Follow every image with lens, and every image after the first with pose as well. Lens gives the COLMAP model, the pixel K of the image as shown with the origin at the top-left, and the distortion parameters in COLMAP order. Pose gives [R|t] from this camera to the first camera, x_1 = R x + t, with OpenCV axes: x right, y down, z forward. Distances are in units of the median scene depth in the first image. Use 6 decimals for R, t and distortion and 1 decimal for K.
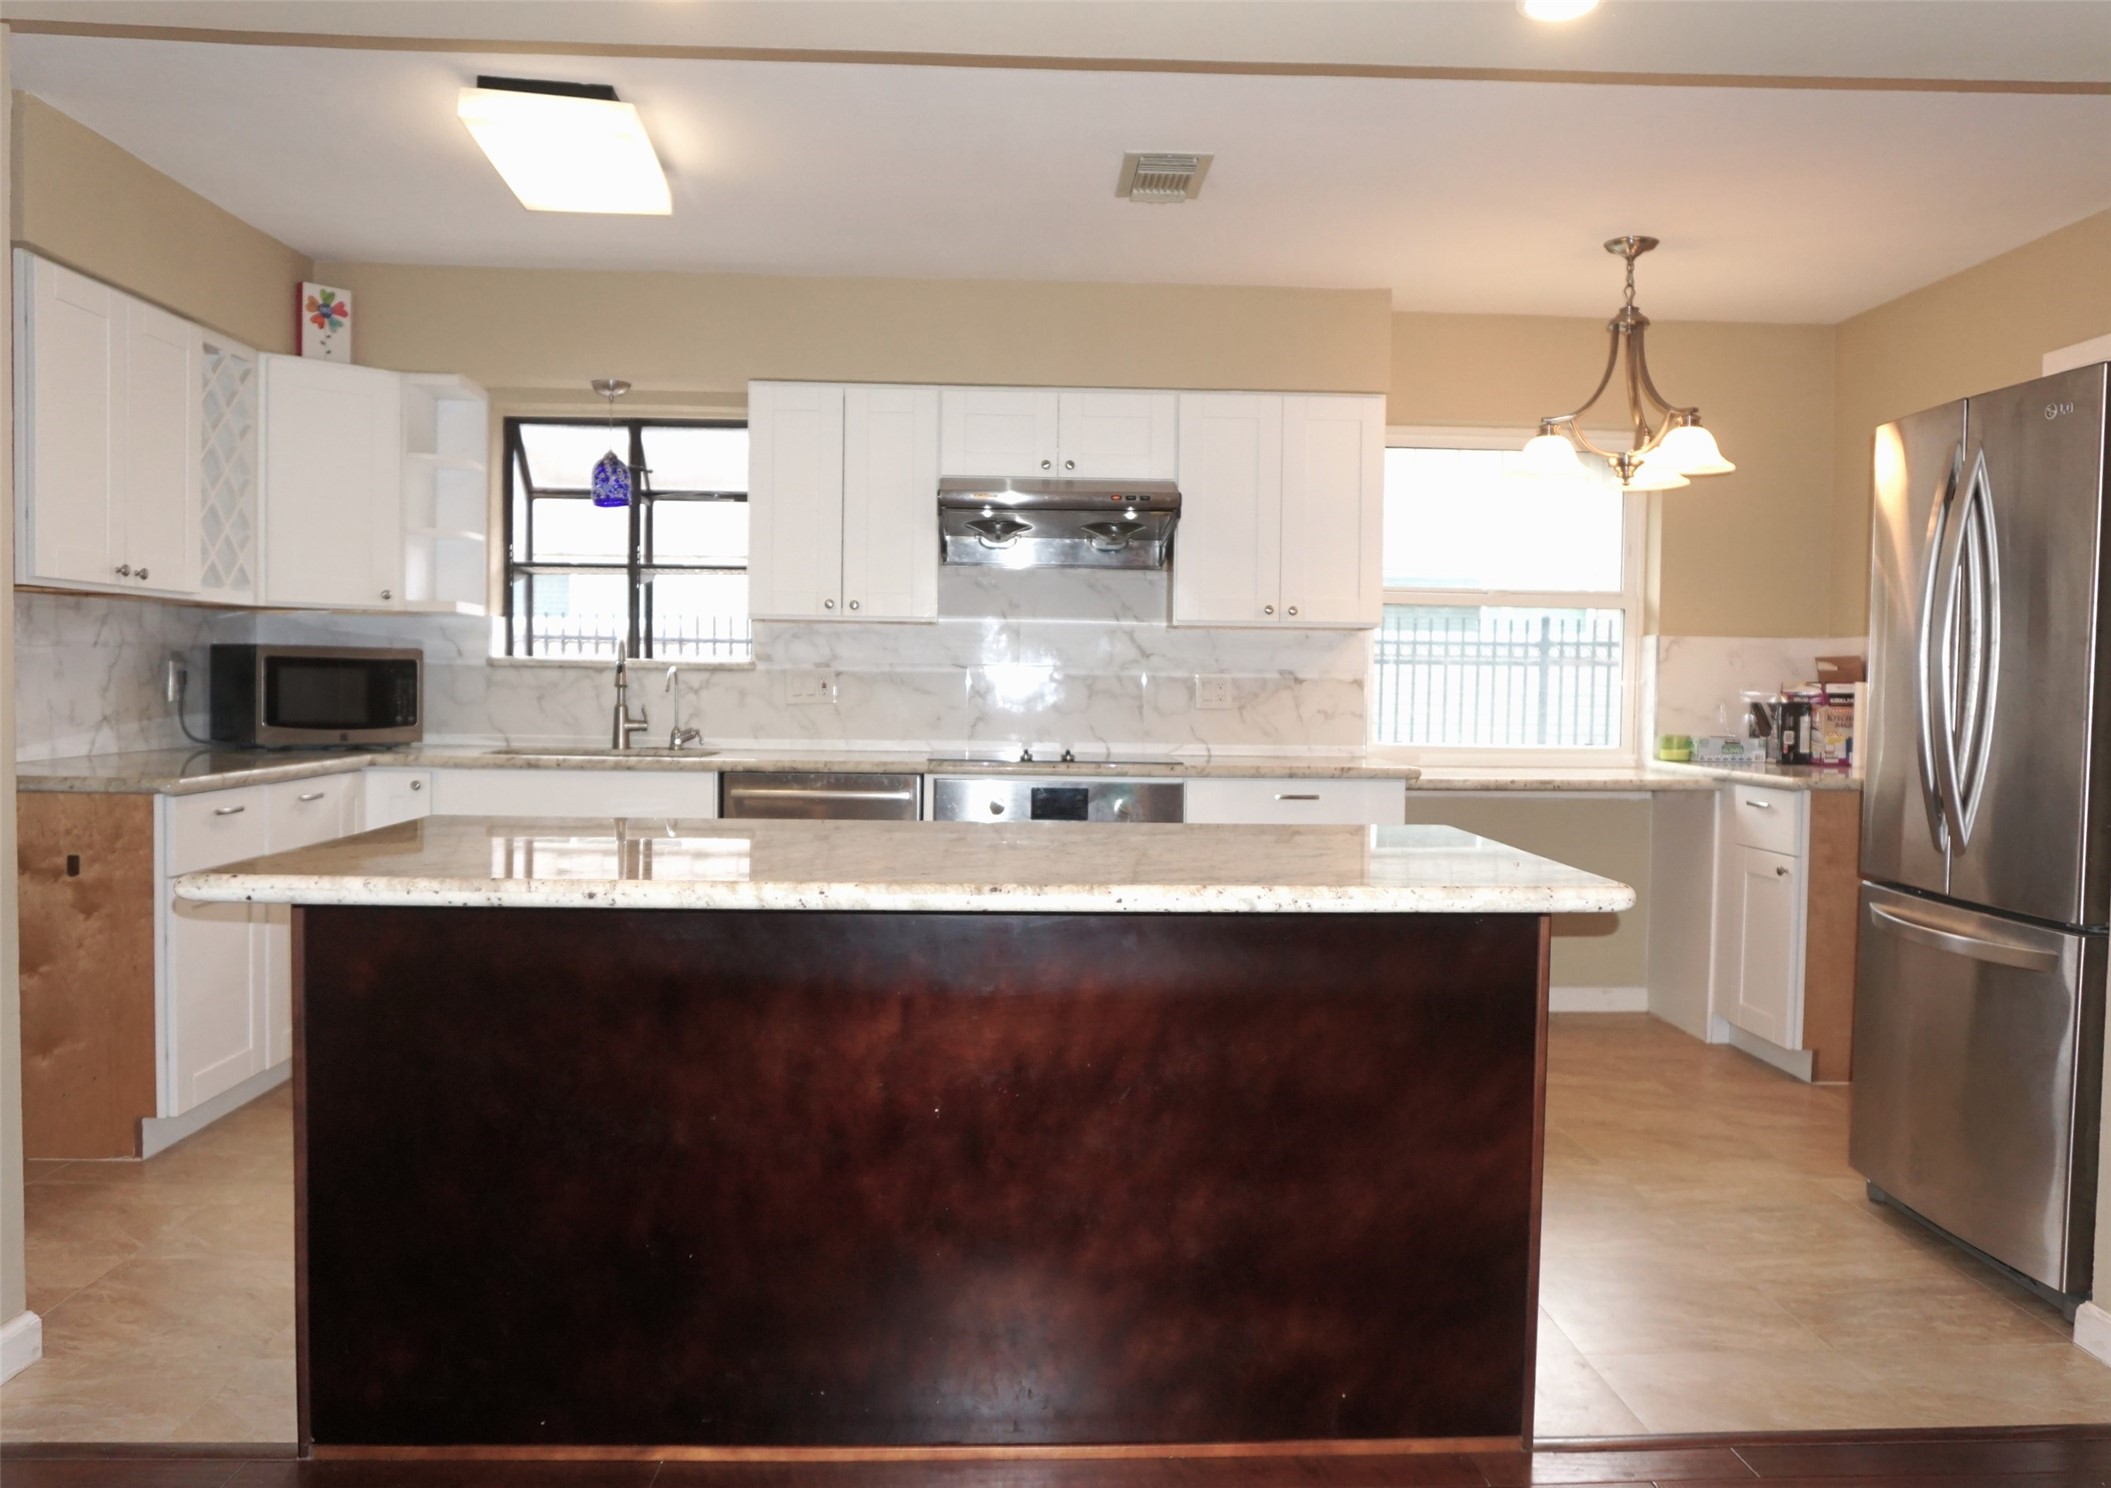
lens RADIAL K [[1583.2, 0, 1078.7], [0, 1583.2, 753.5], [0, 0, 1]] dist [-0.041637, 0.009473]
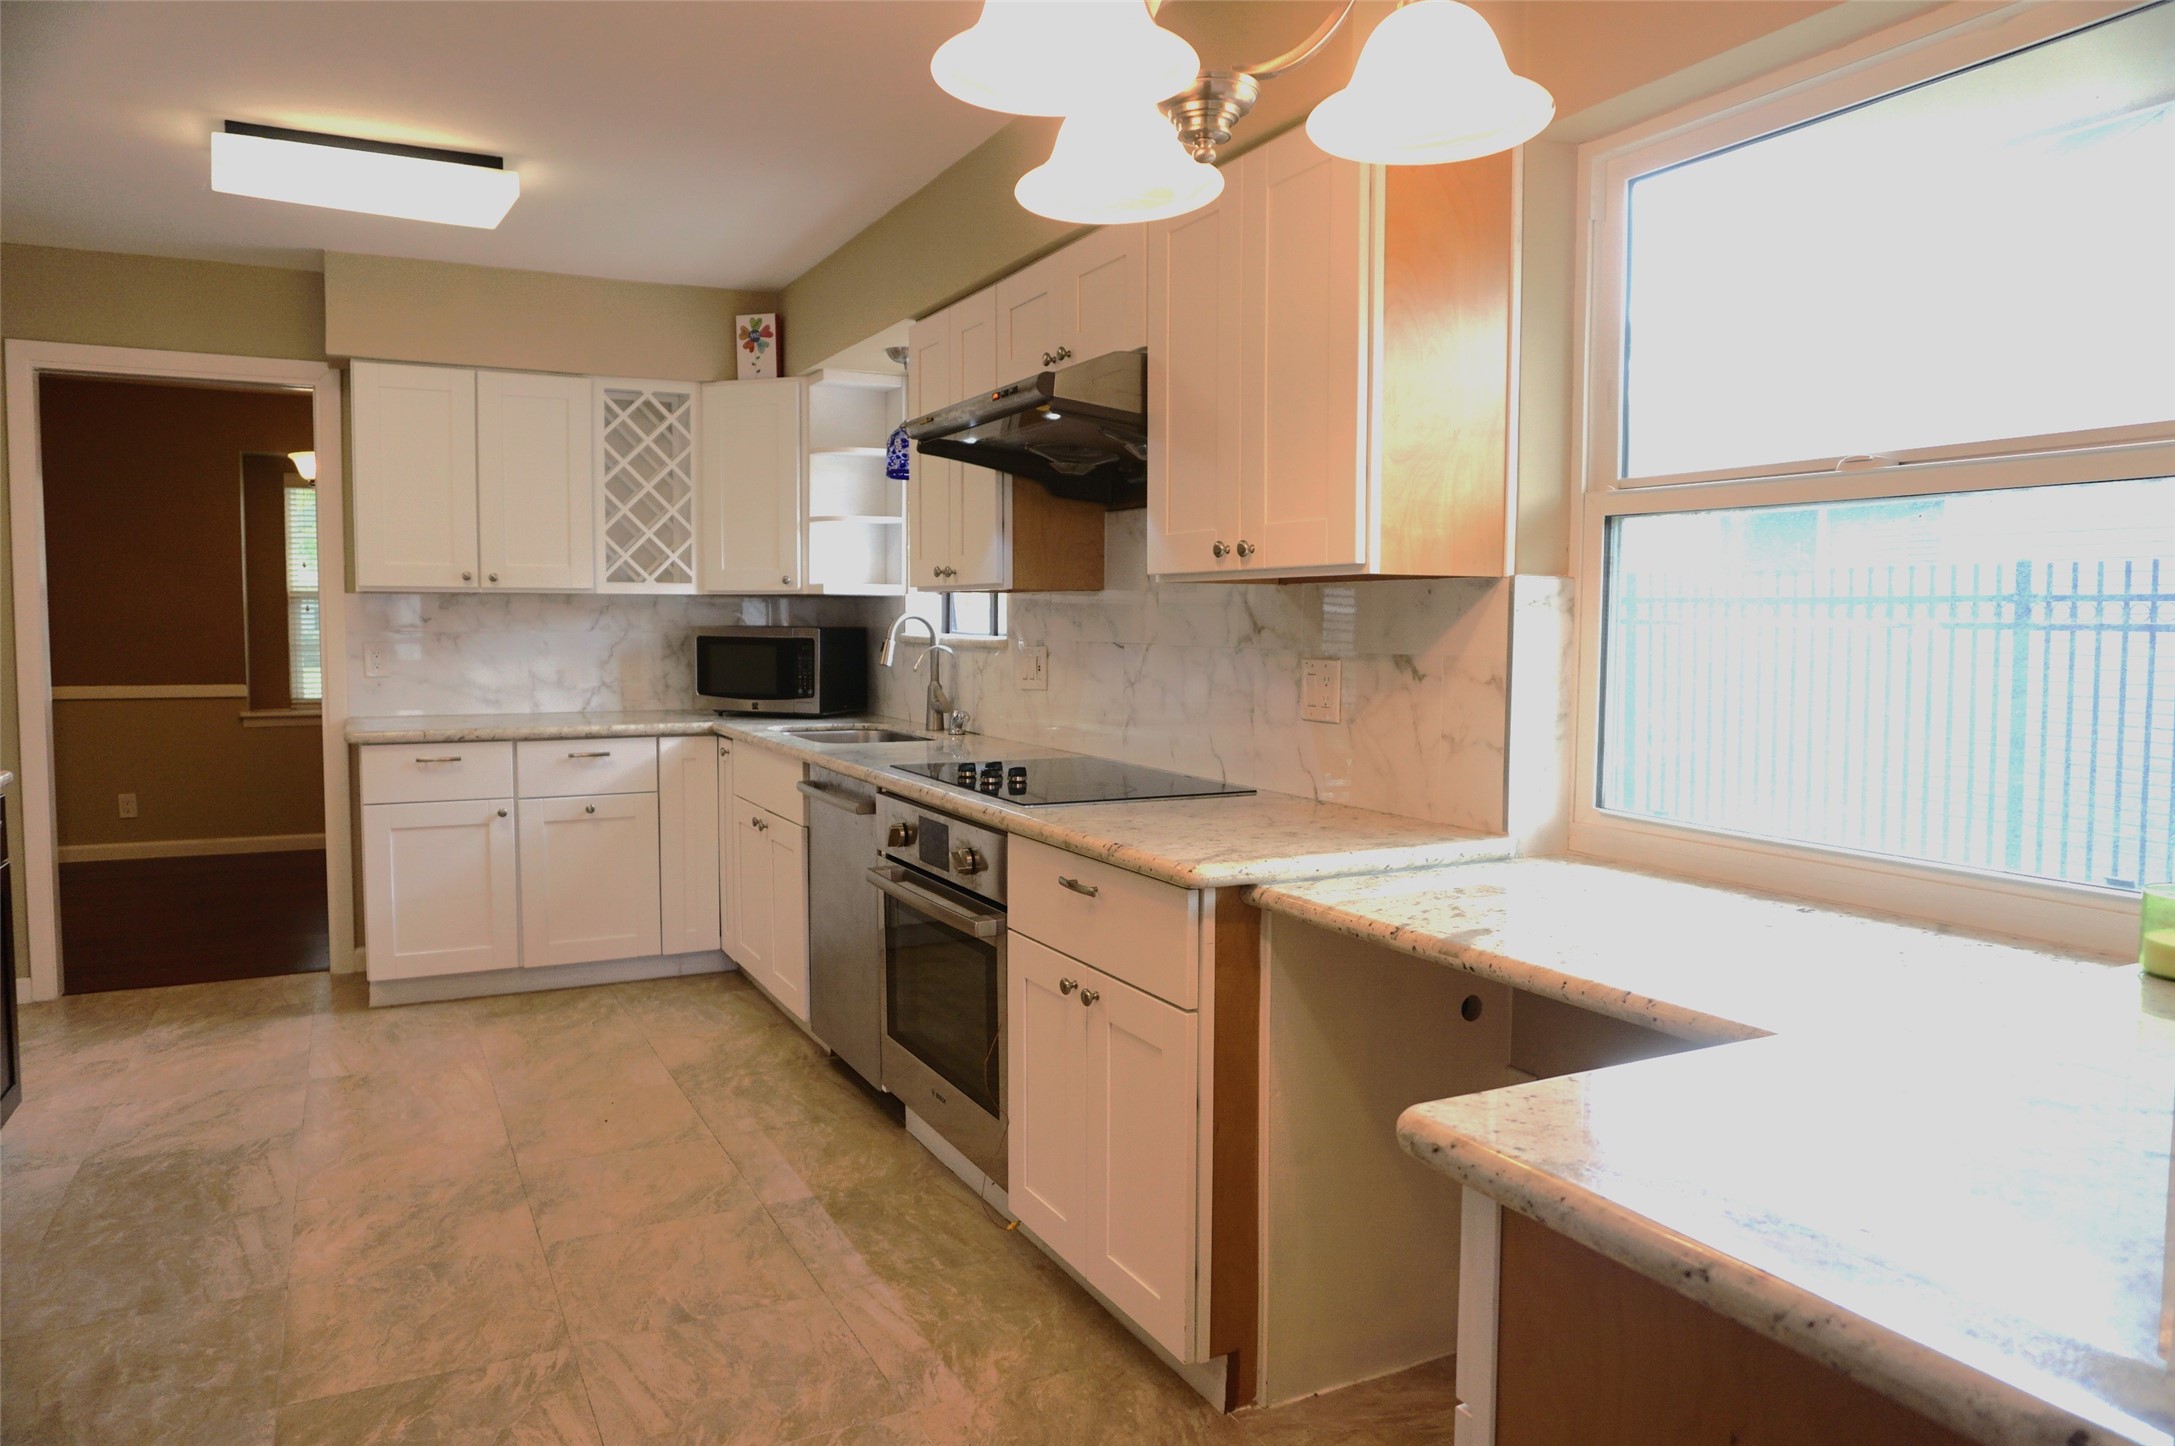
lens RADIAL K [[1444.7, 0, 1084.1], [0, 1444.7, 730.2], [0, 0, 1]] dist [-0.051024, 0.034850]
pose [[0.409033, 0.057946, -0.910678, 0.575677], [-0.041167, 0.998137, 0.045021, -0.048474], [0.911590, 0.019075, 0.410657, 0.758892]]
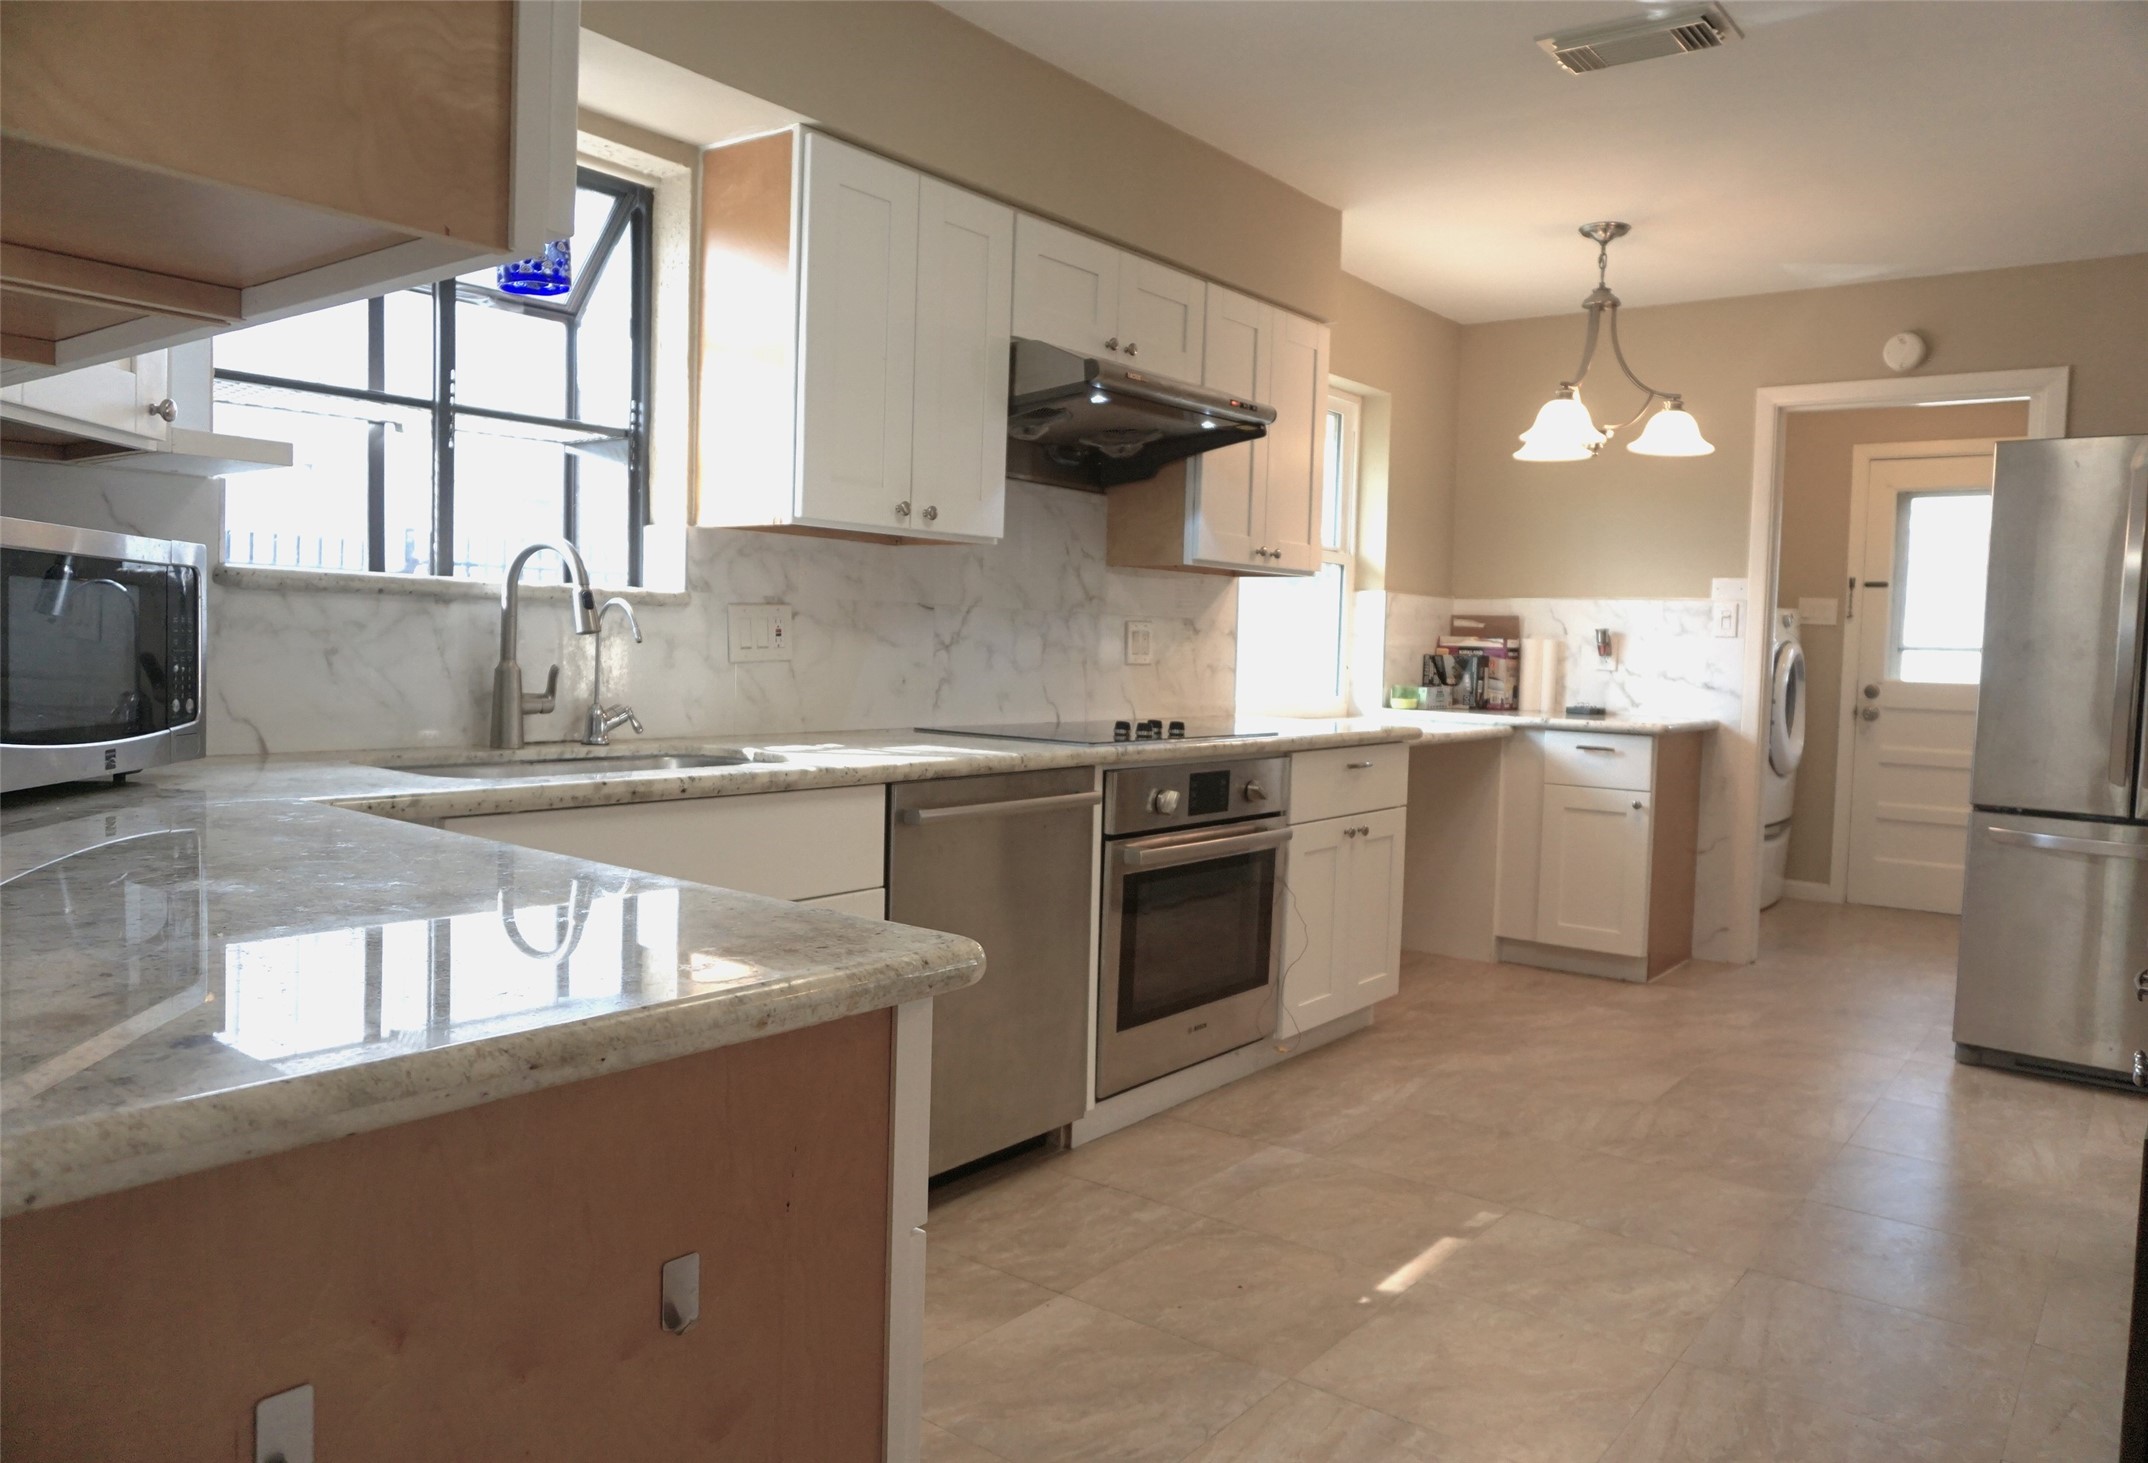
lens RADIAL K [[1468.6, 0, 1104.5], [0, 1468.6, 736.9], [0, 0, 1]] dist [-0.048007, 0.016395]
pose [[0.645558, -0.044902, 0.762390, -0.564602], [0.013452, 0.998784, 0.047434, -0.028796], [-0.763593, -0.020365, 0.645377, 0.550909]]
